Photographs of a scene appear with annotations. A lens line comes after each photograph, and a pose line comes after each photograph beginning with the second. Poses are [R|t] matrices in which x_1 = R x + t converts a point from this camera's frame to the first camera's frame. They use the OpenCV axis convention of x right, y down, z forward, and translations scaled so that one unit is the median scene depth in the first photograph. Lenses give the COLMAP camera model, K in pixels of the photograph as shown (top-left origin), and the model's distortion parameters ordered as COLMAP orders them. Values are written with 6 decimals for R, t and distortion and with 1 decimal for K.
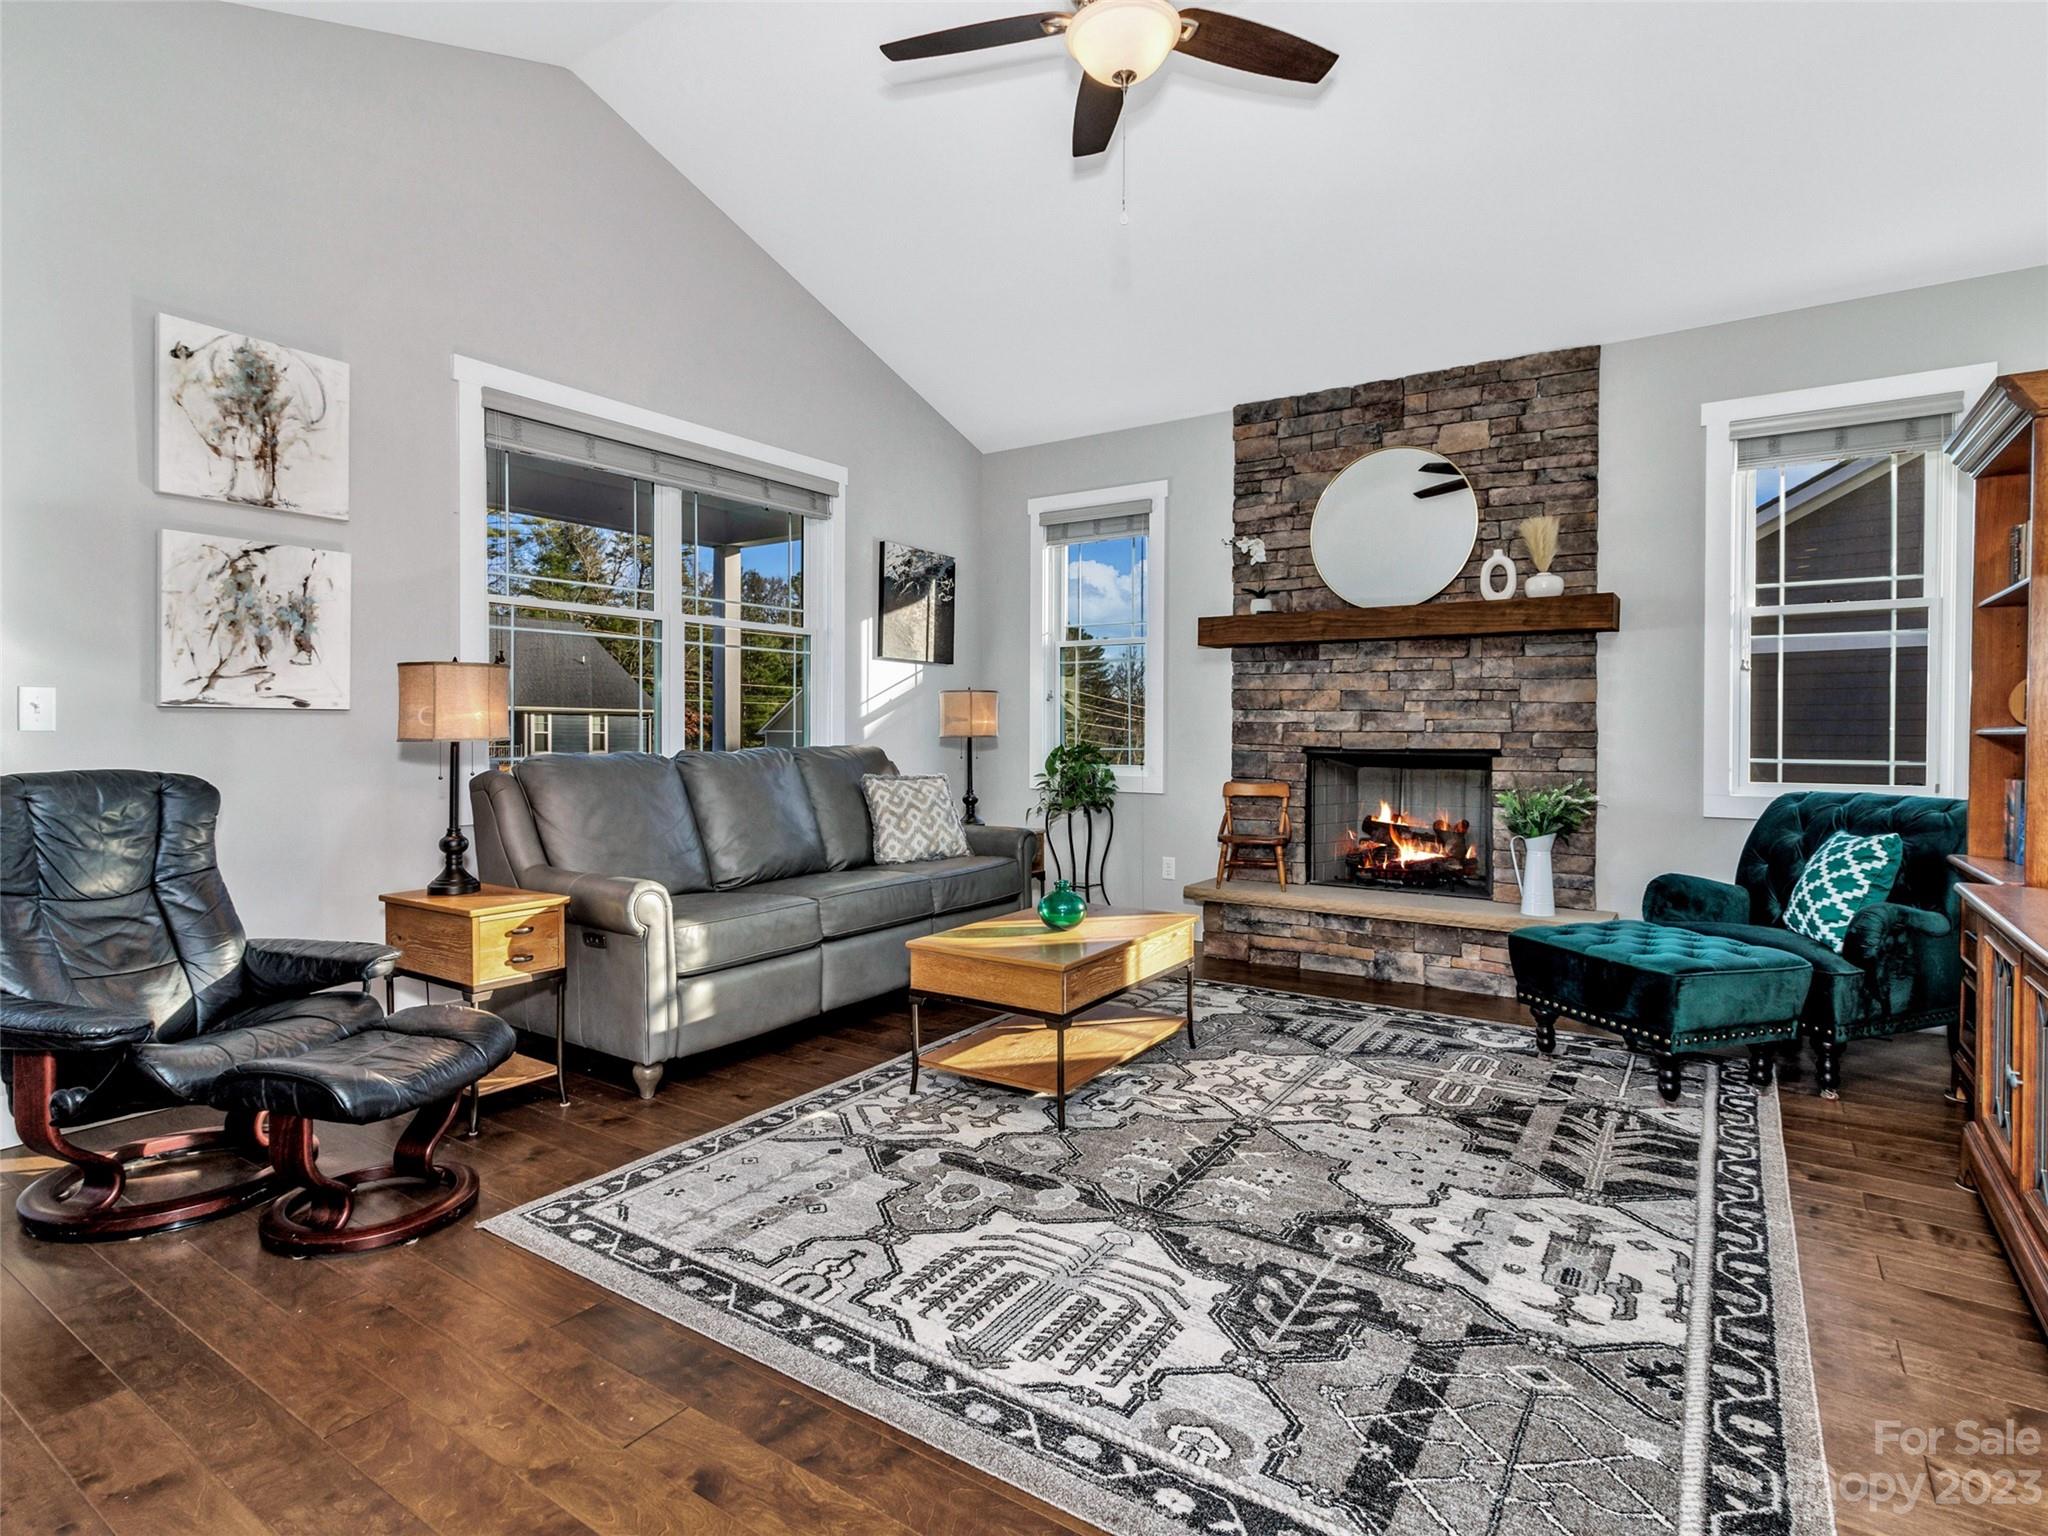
lens RADIAL K [[1075.4, 0, 1009.4], [0, 1075.4, 744.5], [0, 0, 1]] dist [-0.002152, 0.000575]
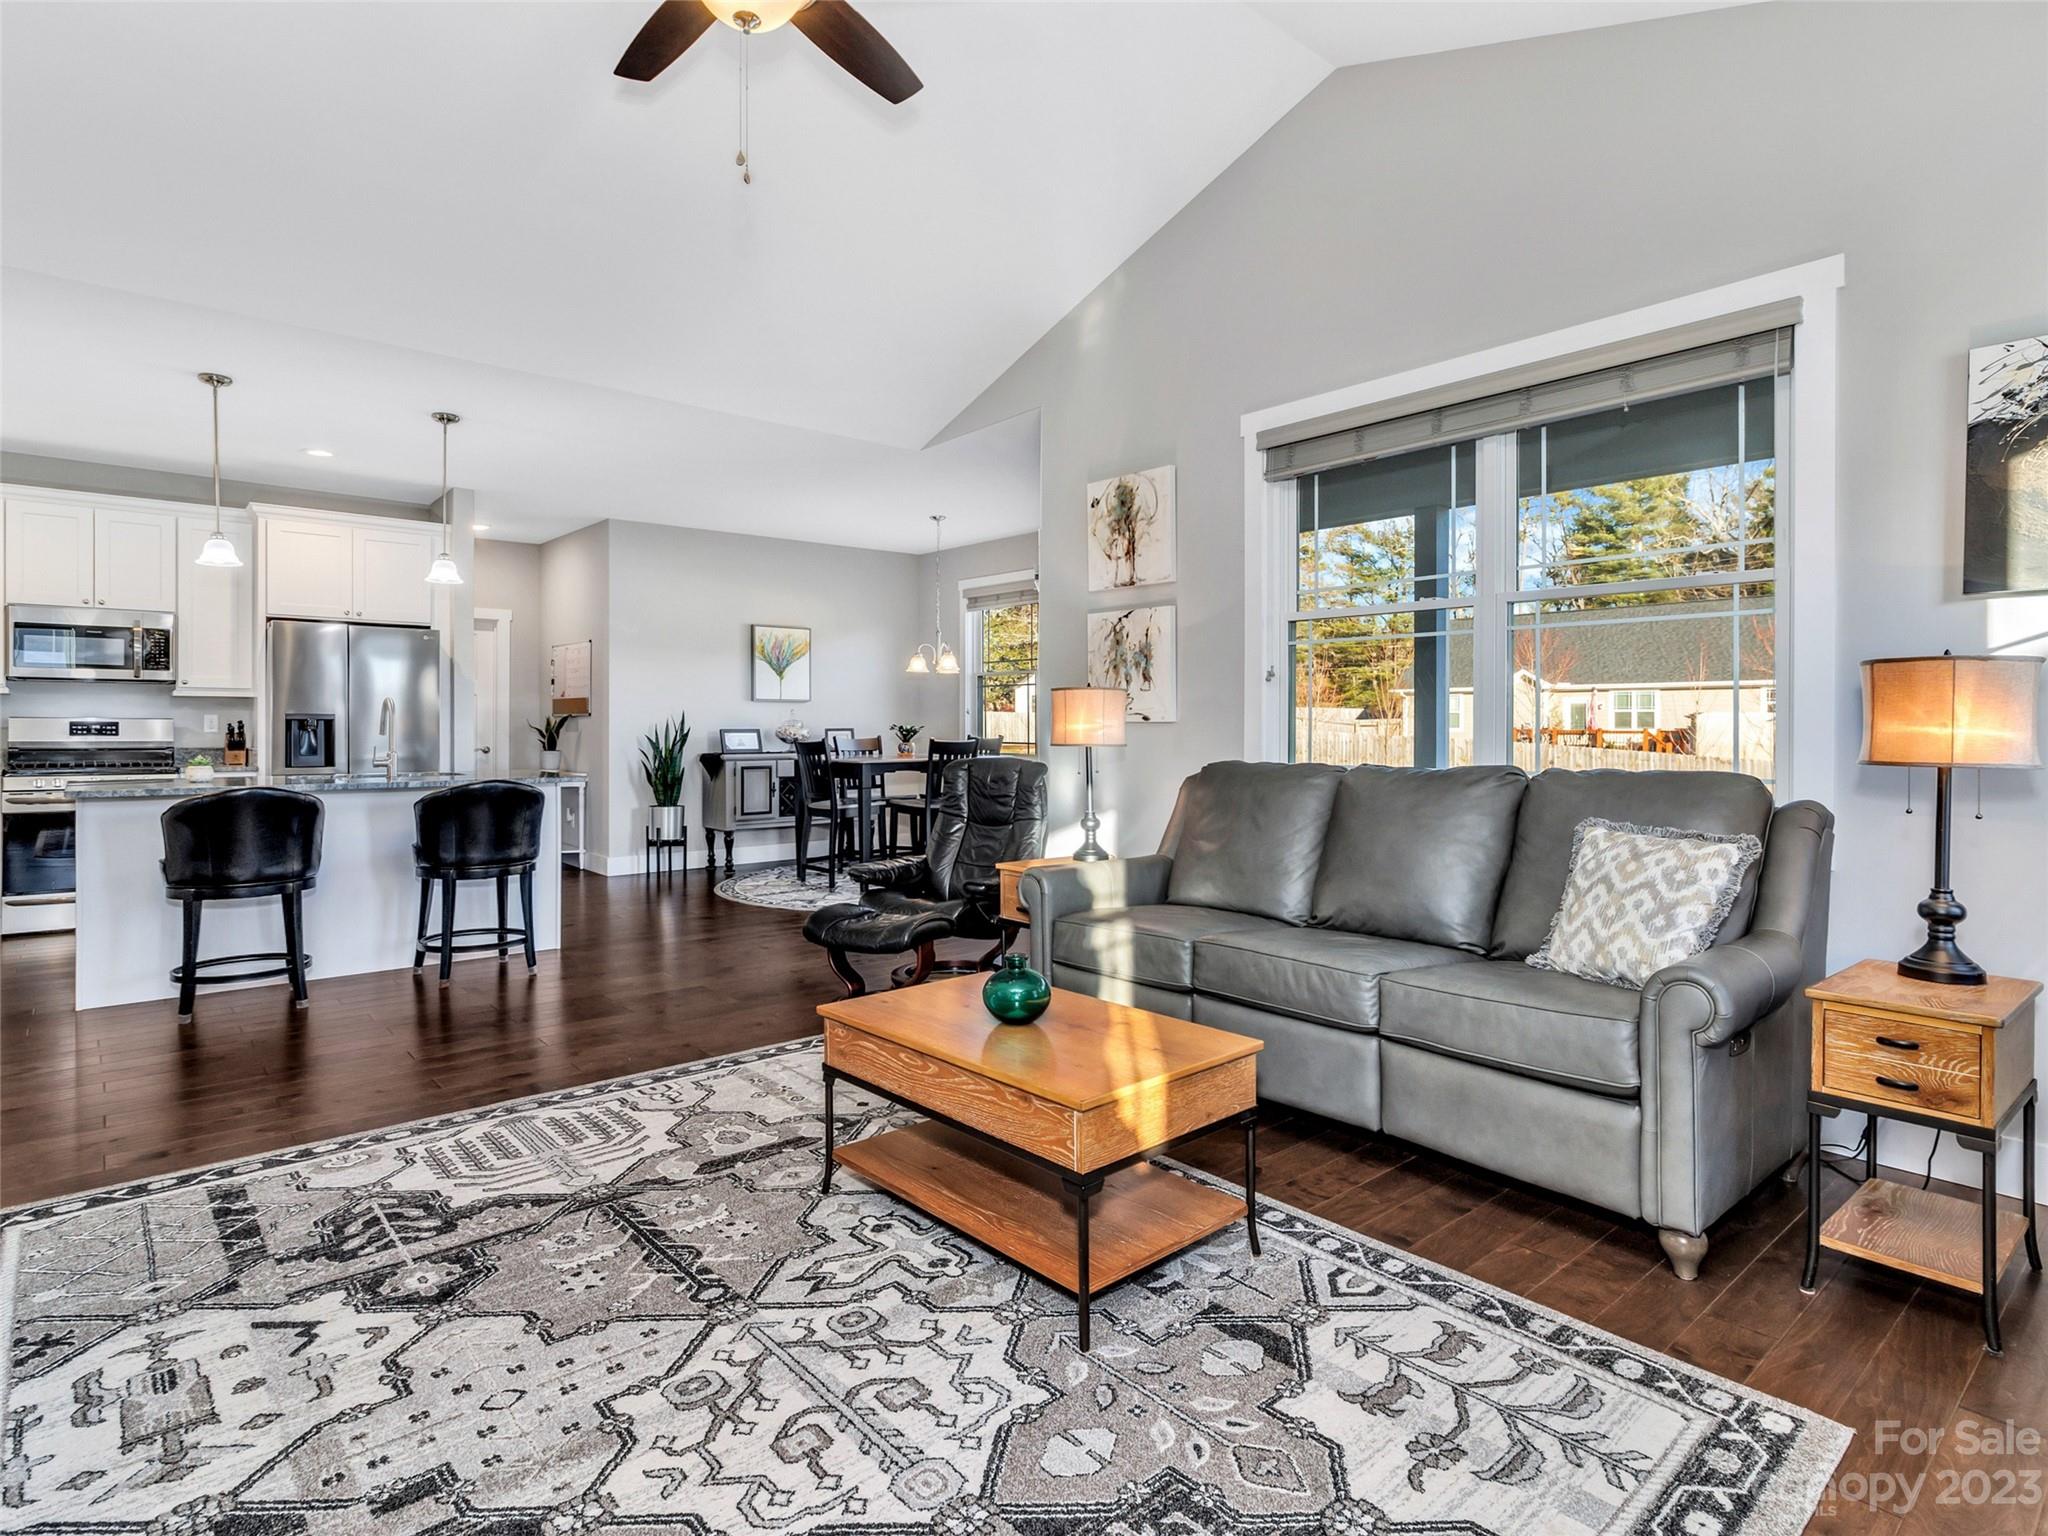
lens RADIAL K [[1073.0, 0, 1011.3], [0, 1073.0, 726.5], [0, 0, 1]] dist [0.003425, -0.000449]
pose [[-0.258873, -0.001838, -0.965910, 0.771989], [-0.016709, 0.999857, 0.002575, -0.028646], [0.965767, 0.016806, -0.258867, 1.221891]]
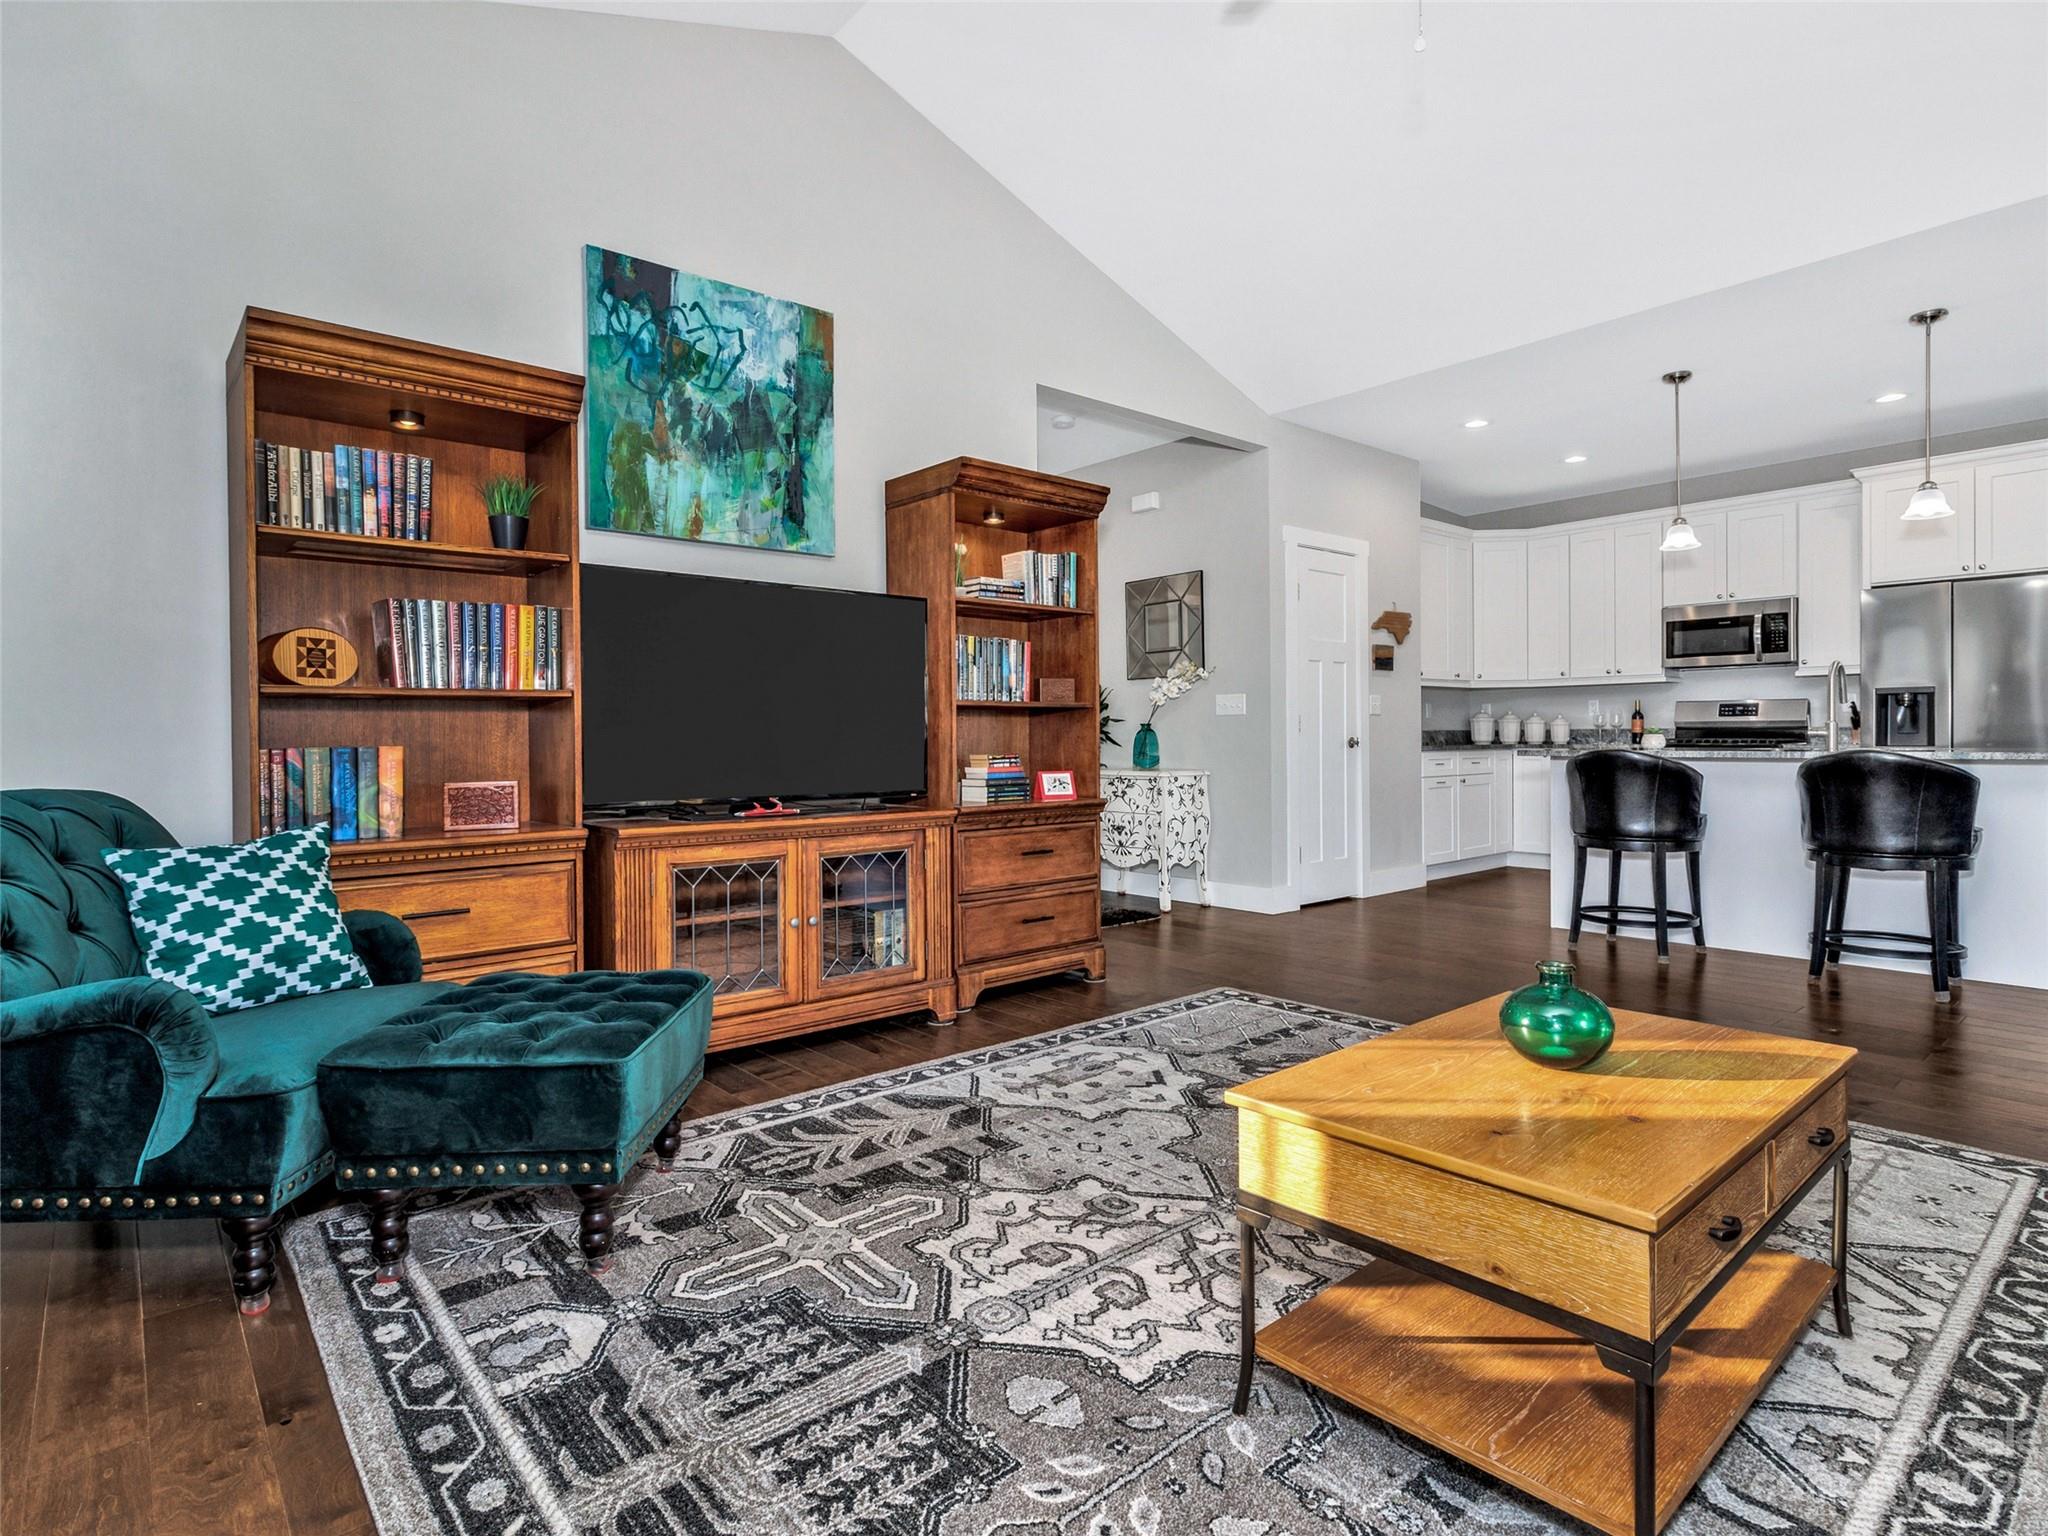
lens RADIAL K [[1068.8, 0, 1013.3], [0, 1068.8, 741.2], [0, 0, 1]] dist [0.004540, -0.000894]
pose [[-0.965166, 0.005817, 0.261573, 0.161563], [0.010815, 0.999785, 0.017673, 0.018305], [-0.261414, 0.019886, -0.965022, 1.575927]]
